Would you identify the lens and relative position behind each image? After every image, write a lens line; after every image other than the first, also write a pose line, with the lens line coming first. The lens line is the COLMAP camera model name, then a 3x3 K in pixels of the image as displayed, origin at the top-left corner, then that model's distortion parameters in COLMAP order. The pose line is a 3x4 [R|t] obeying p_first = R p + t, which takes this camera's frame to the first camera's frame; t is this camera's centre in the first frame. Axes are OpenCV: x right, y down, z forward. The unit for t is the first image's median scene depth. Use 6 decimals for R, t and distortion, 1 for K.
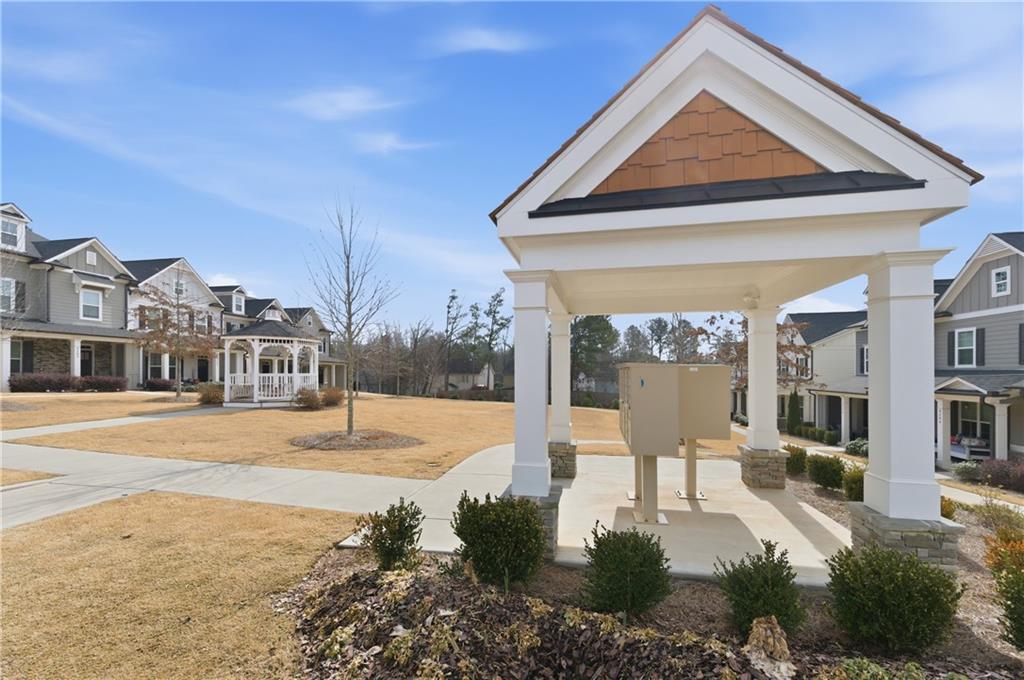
lens RADIAL K [[414.1, 0, 515.4], [0, 414.1, 363.9], [0, 0, 1]] dist [-0.001760, 0.000085]
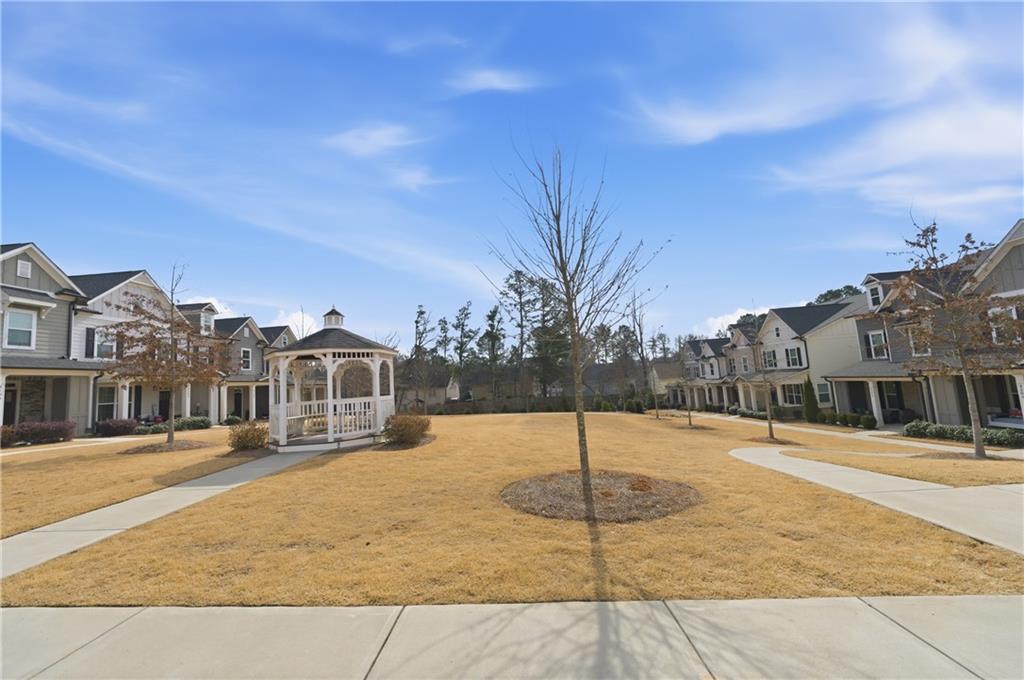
lens RADIAL K [[380.9, 0, 509.0], [0, 380.9, 336.7], [0, 0, 1]] dist [-0.001587, -0.000342]
pose [[0.985823, -0.050929, 0.159874, -0.235592], [0.066537, 0.993362, -0.093837, -0.002943], [-0.154033, 0.103144, 0.982667, 0.164518]]
